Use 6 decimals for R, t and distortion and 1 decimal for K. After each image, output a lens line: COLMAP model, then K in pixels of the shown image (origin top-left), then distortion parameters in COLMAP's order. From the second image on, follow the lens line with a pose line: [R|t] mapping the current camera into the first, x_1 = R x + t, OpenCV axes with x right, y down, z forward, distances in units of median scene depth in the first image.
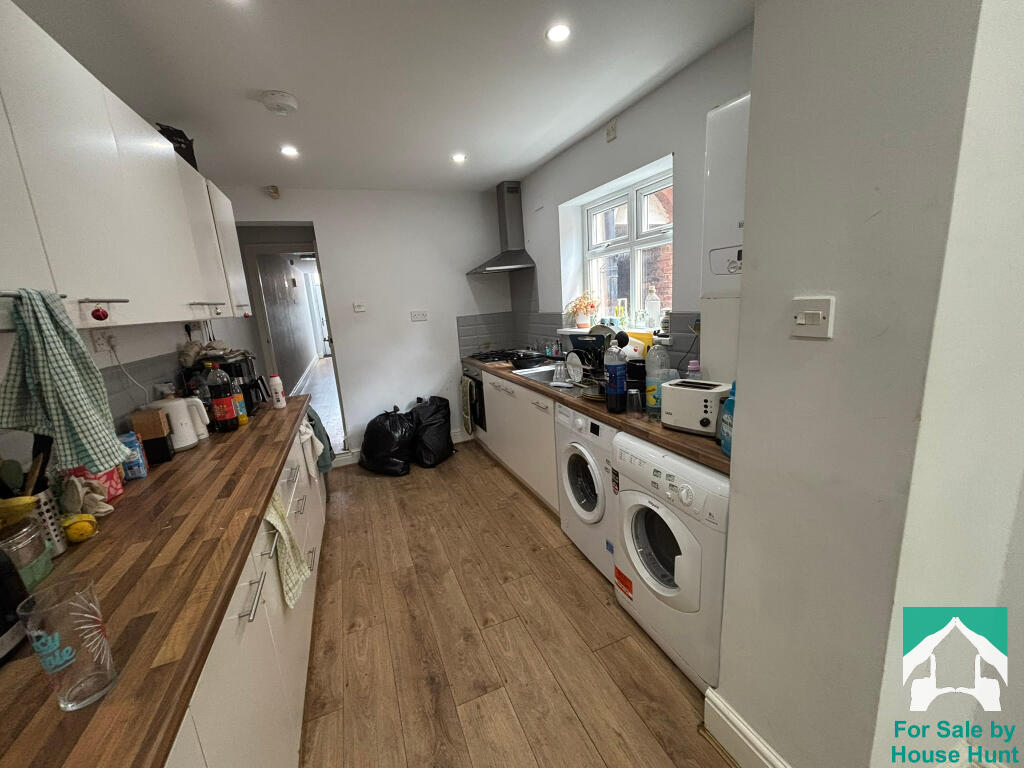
lens RADIAL K [[410.2, 0, 511.4], [0, 410.2, 381.8], [0, 0, 1]] dist [-0.003151, 0.000175]
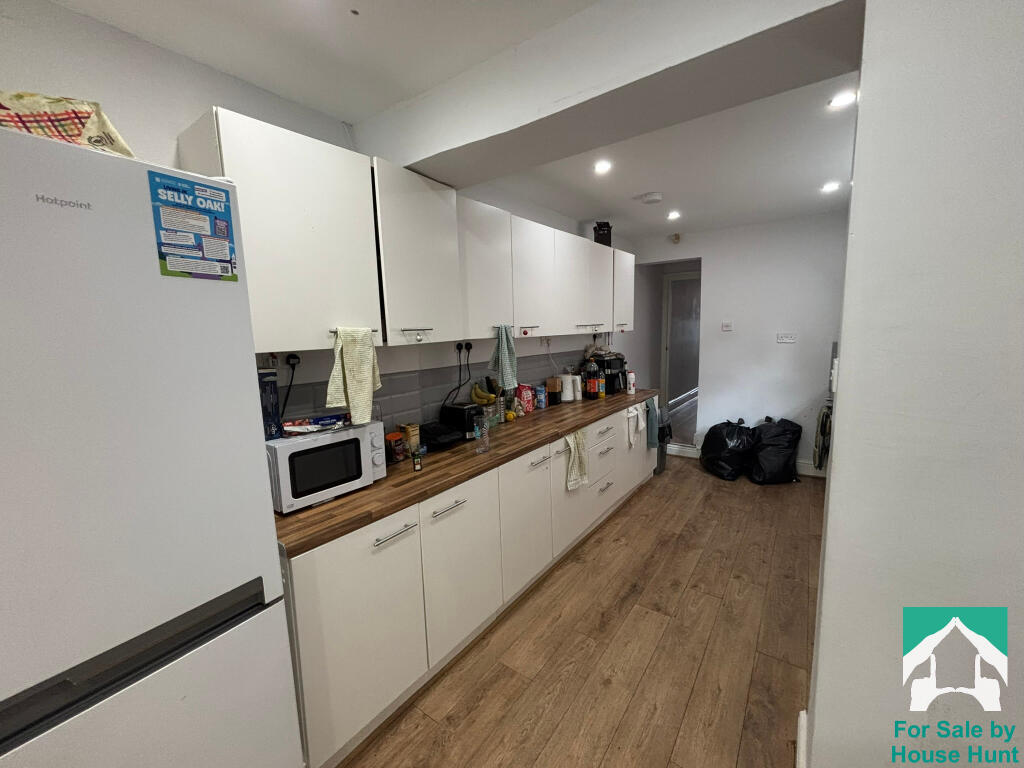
lens RADIAL K [[410.2, 0, 512.7], [0, 410.2, 383.7], [0, 0, 1]] dist [-0.003151, 0.000175]
pose [[0.527396, 0.169890, -0.832461, 0.511882], [-0.181429, 0.979724, 0.085001, -0.025709], [0.830022, 0.106203, 0.547525, -0.191957]]
